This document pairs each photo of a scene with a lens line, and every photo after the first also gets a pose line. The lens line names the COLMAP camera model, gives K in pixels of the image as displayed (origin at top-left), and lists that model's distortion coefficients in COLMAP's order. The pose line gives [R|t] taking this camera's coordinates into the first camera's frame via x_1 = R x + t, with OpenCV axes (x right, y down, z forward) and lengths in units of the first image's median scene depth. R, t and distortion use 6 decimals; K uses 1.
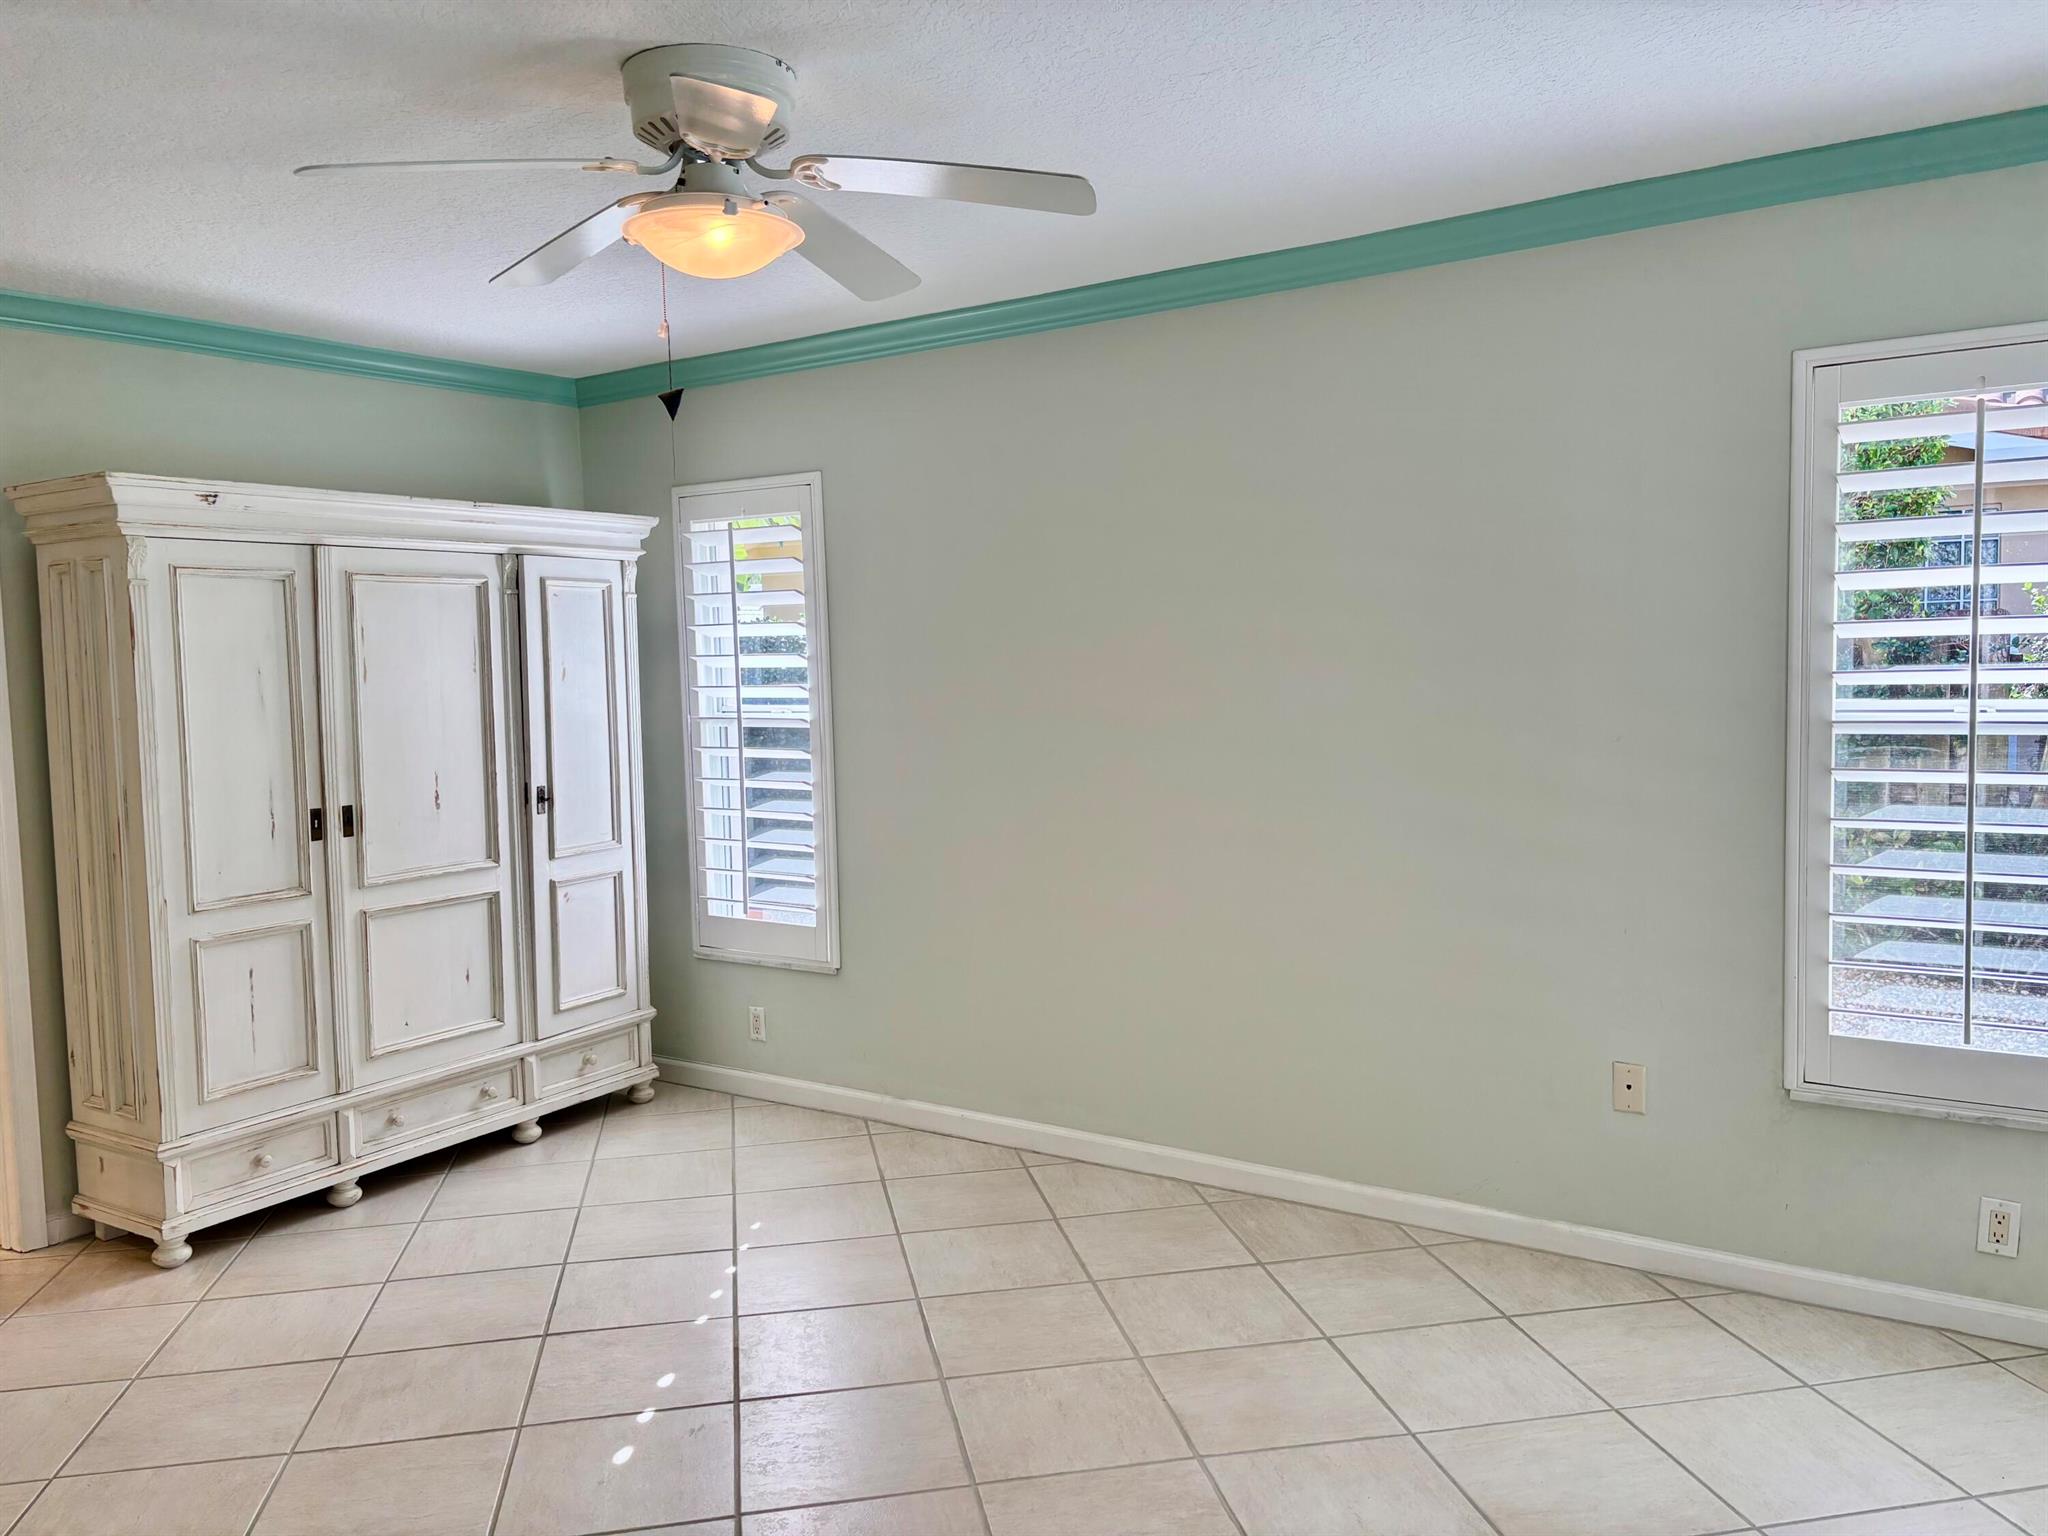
lens RADIAL K [[1542.4, 0, 994.2], [0, 1542.4, 744.1], [0, 0, 1]] dist [0.004704, 0.001747]
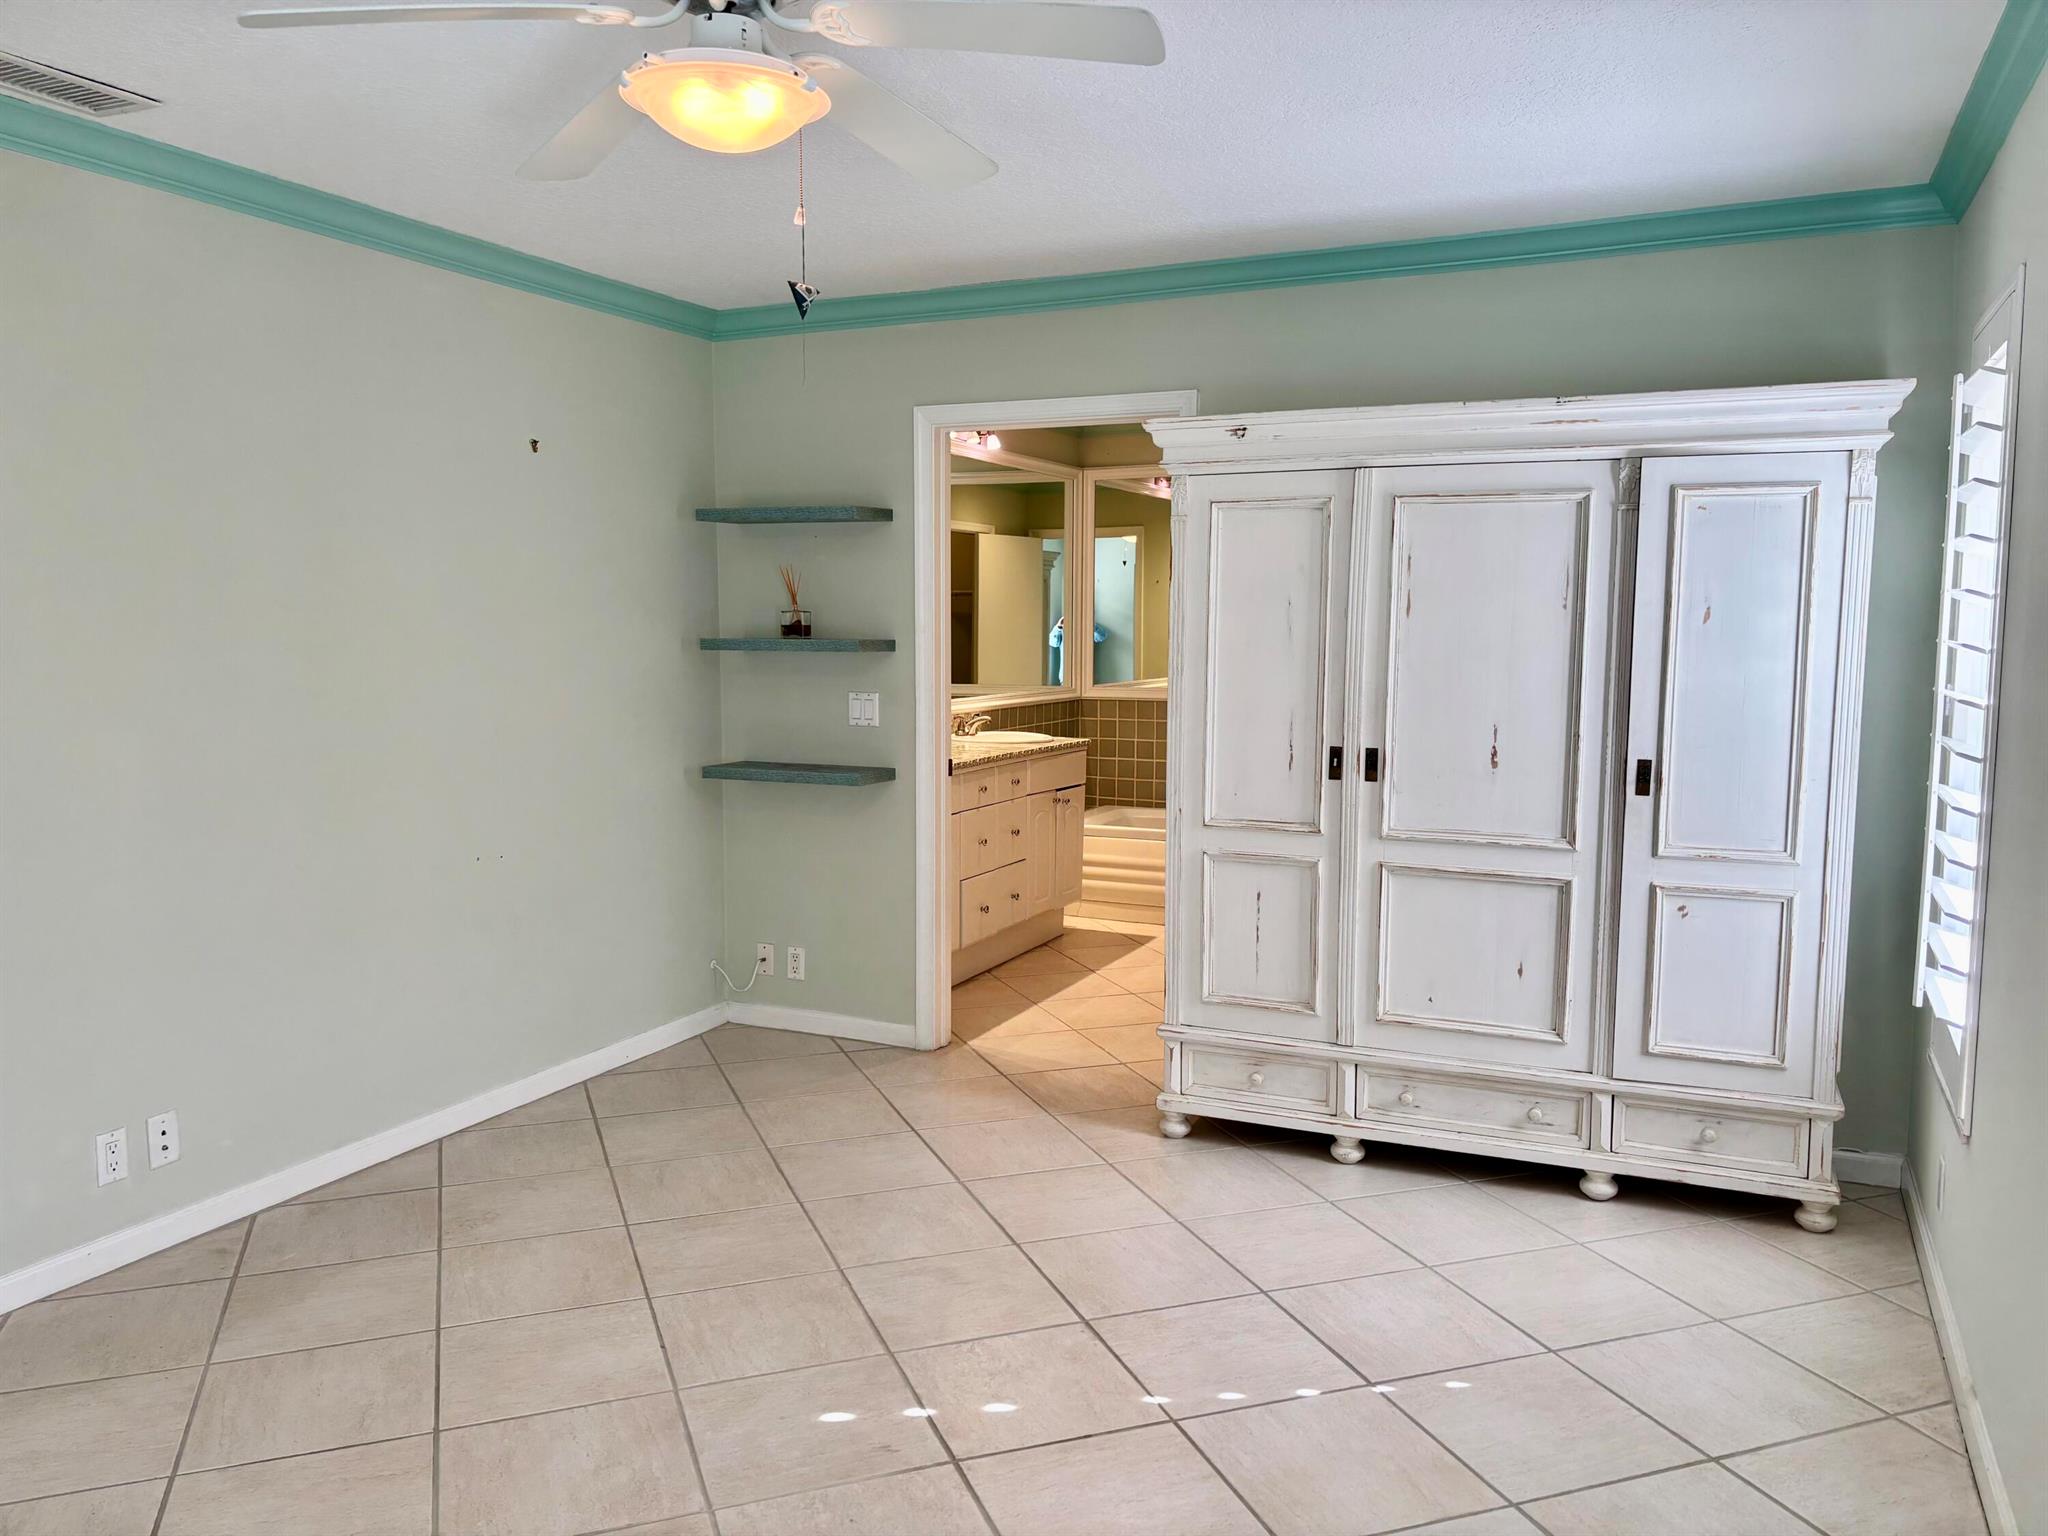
lens RADIAL K [[1541.2, 0, 1024.0], [0, 1541.2, 768.0], [0, 0, 1]] dist [0.087498, -0.104819]
pose [[0.182804, 0.125931, -0.975051, 0.452969], [-0.066168, 0.991090, 0.115597, -0.042227], [0.980920, 0.043386, 0.189507, 0.605433]]
